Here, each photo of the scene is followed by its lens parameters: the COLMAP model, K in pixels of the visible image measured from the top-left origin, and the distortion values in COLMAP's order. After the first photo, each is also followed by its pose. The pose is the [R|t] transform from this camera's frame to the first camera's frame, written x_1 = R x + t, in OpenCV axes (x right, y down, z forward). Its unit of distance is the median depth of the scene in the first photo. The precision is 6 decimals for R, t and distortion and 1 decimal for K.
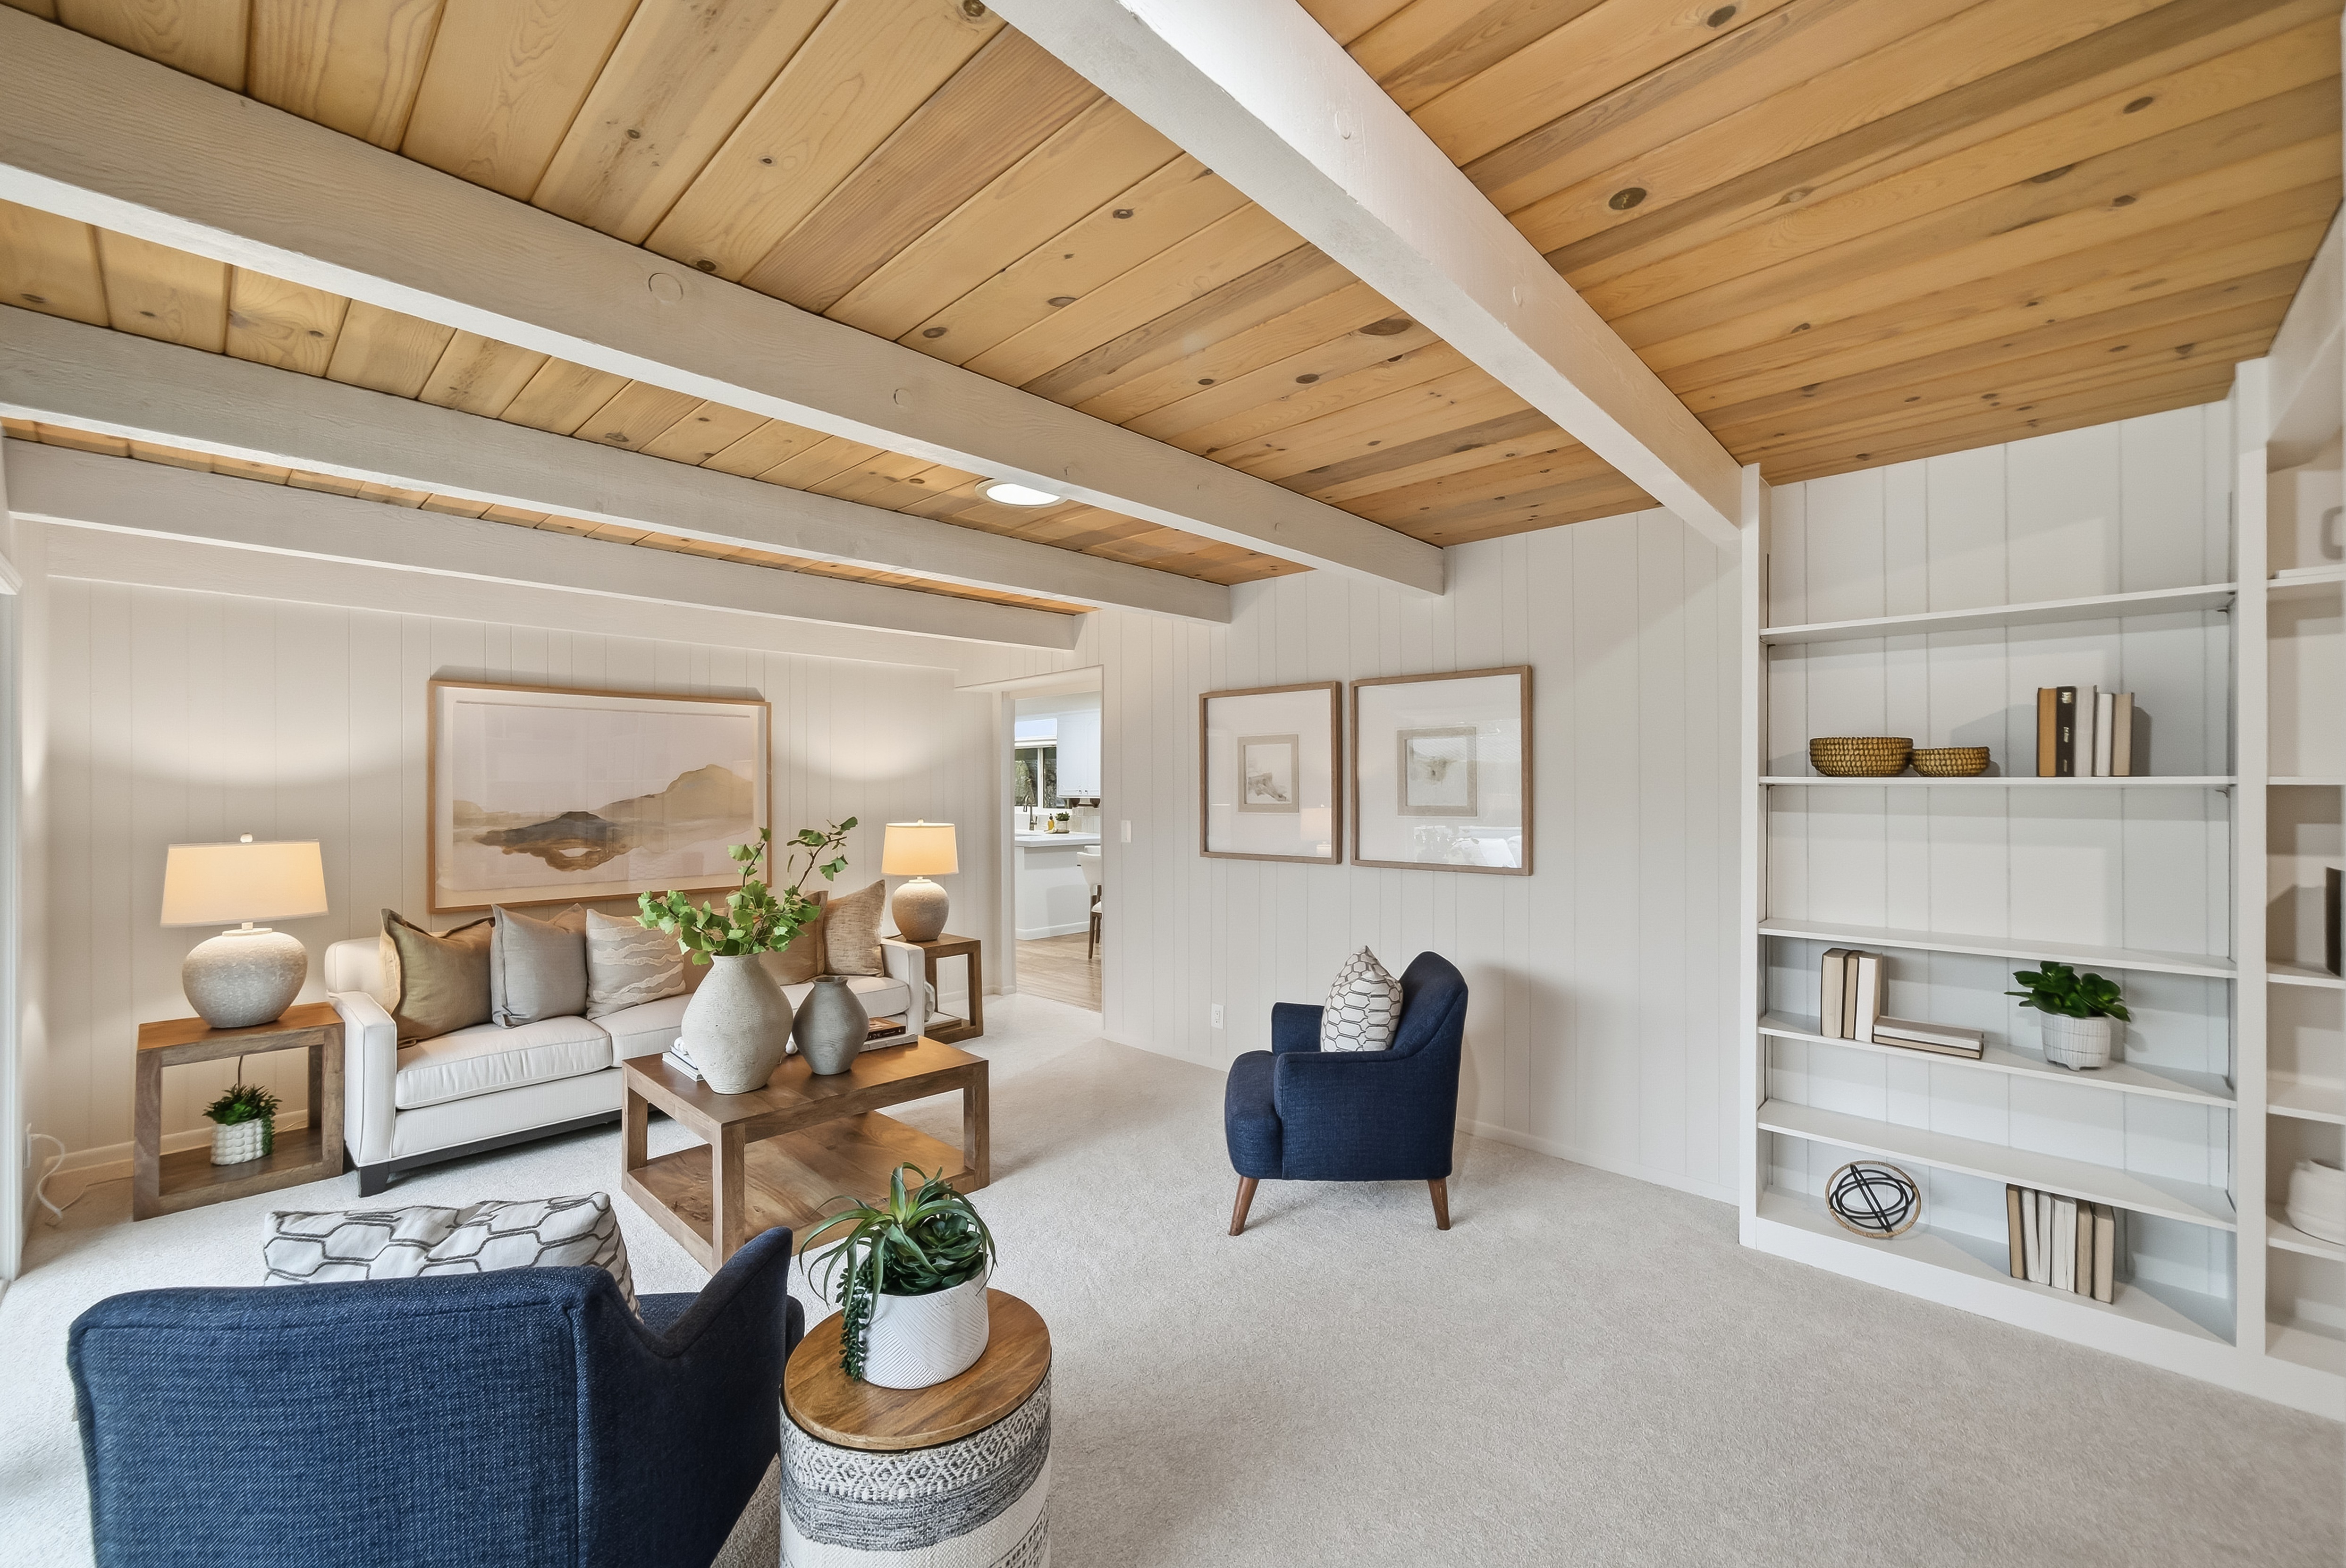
lens RADIAL K [[942.6, 0, 1164.1], [0, 942.6, 779.0], [0, 0, 1]] dist [-0.006963, 0.003903]
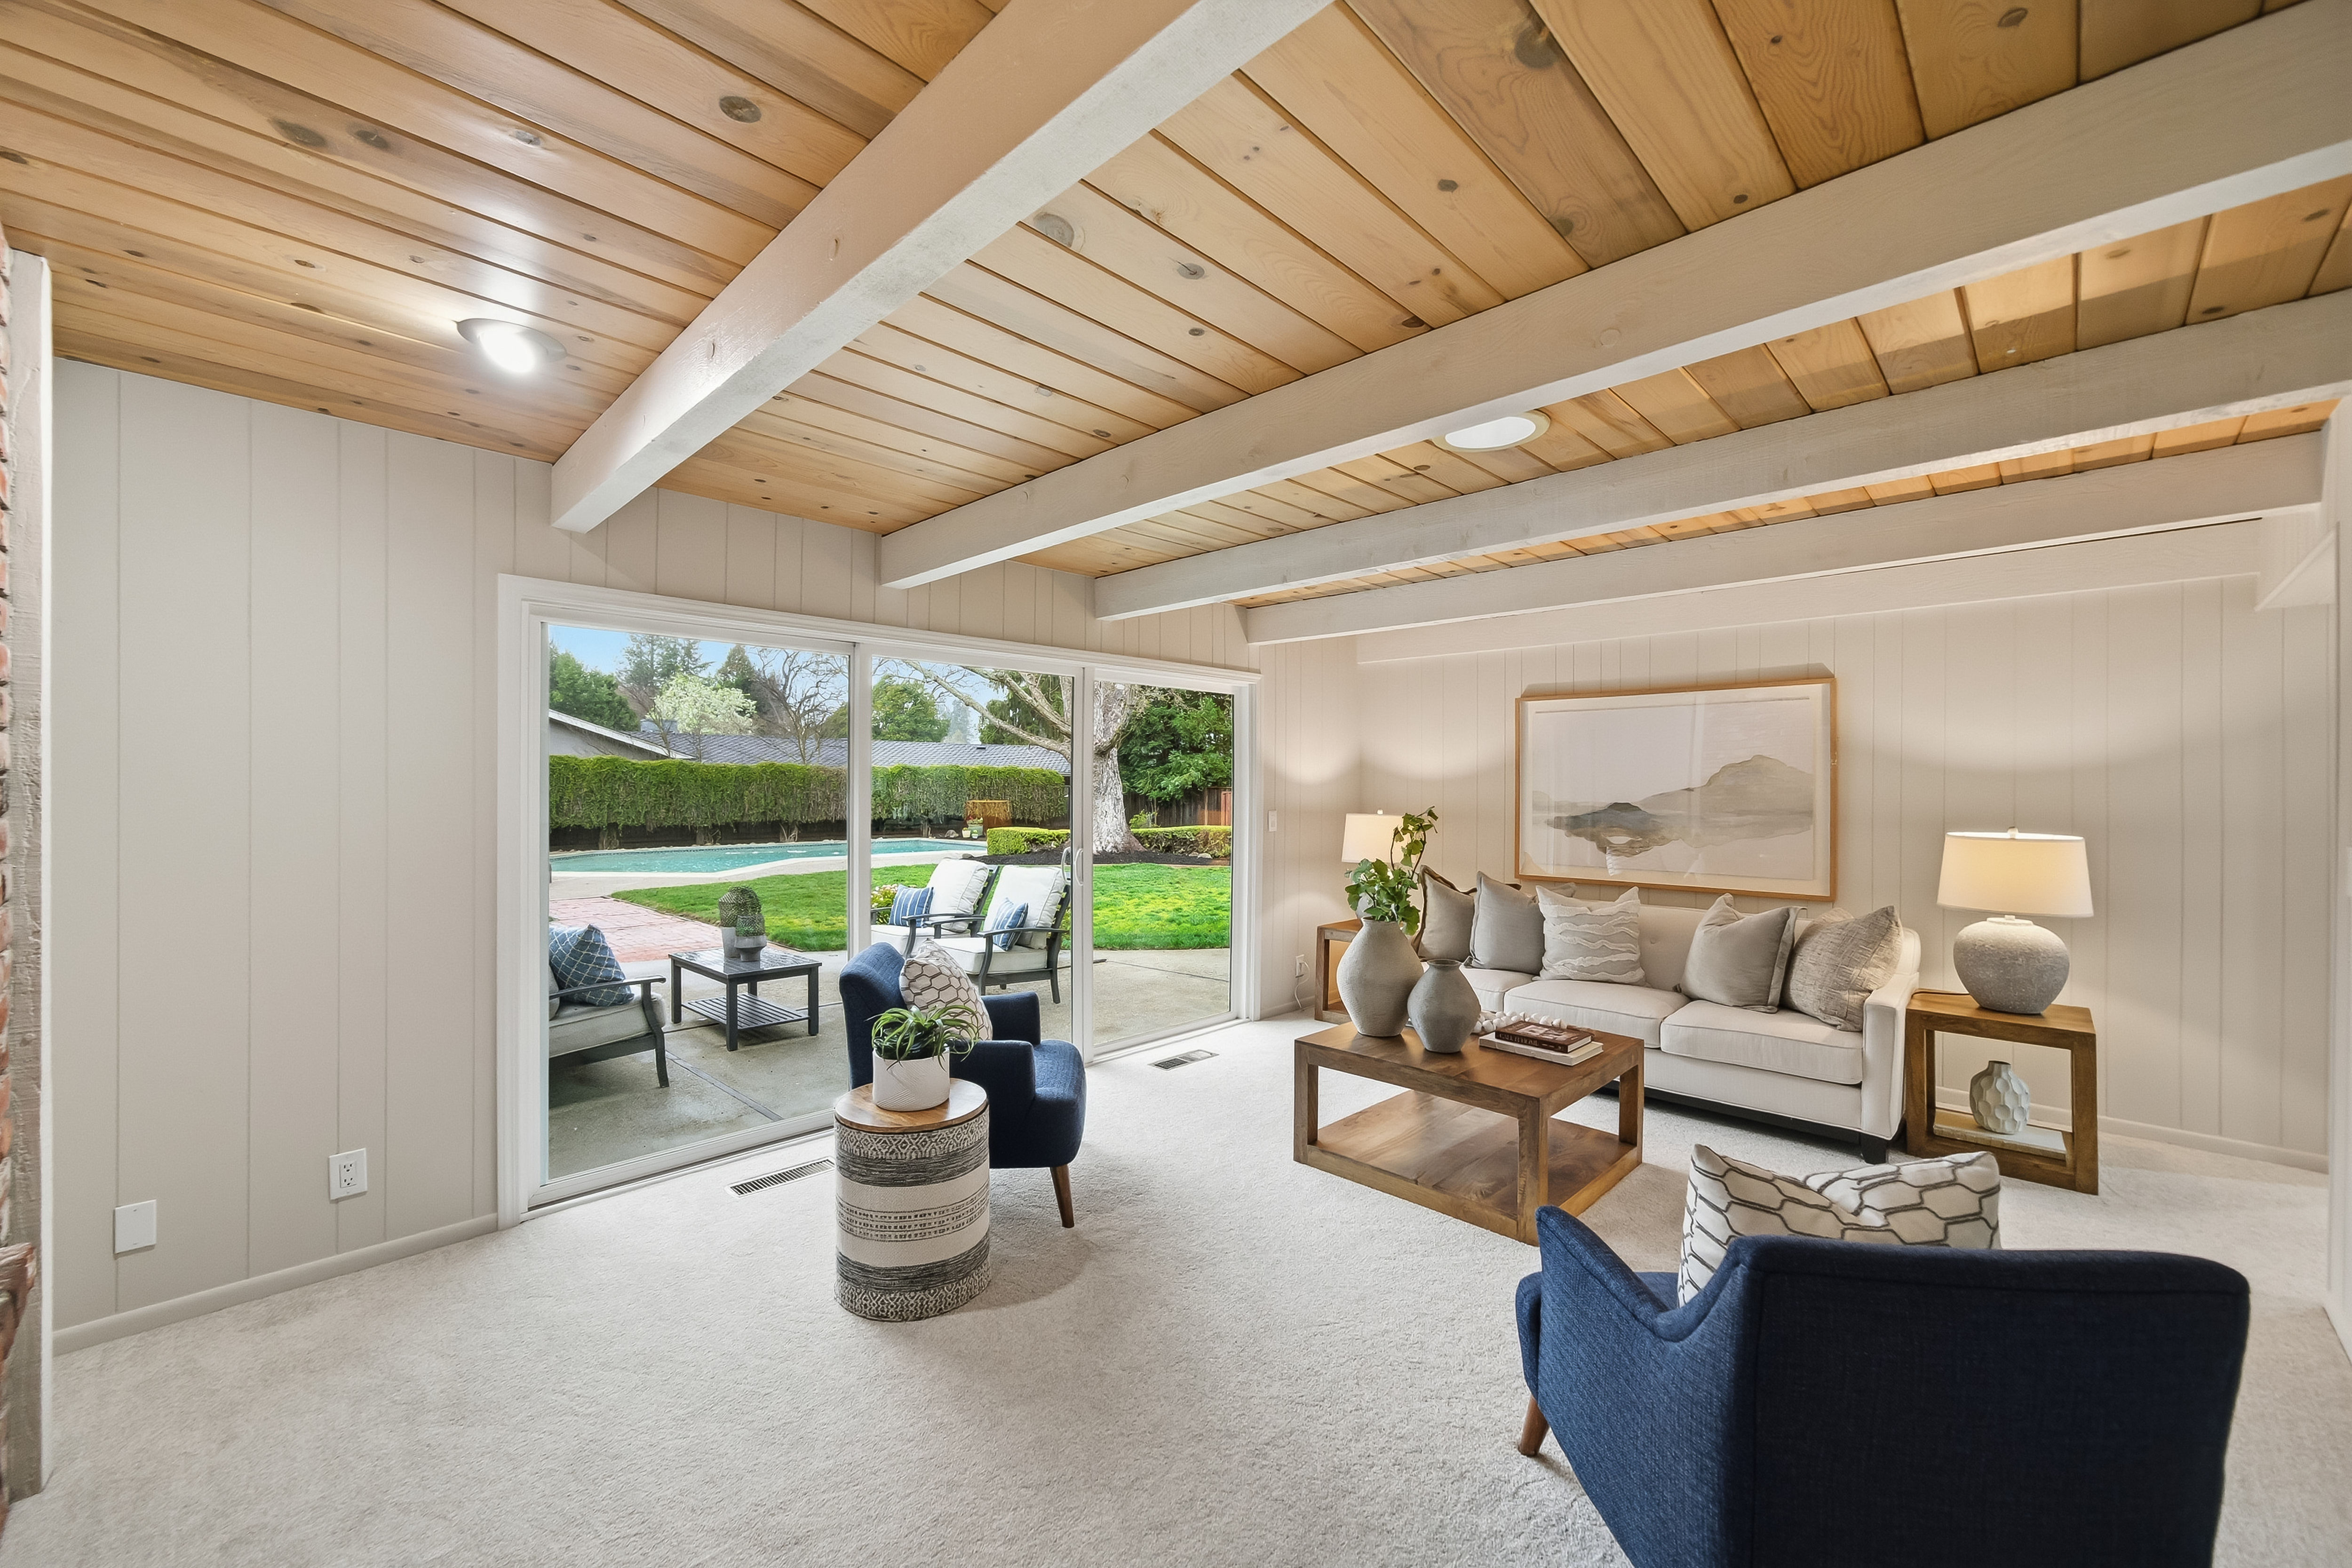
lens RADIAL K [[945.1, 0, 1176.8], [0, 945.1, 788.9], [0, 0, 1]] dist [-0.006963, 0.003903]
pose [[0.001316, 0.006956, -0.999975, 0.492966], [0.007524, 0.999947, 0.006966, 0.007443], [0.999971, -0.007533, 0.001264, 0.499432]]
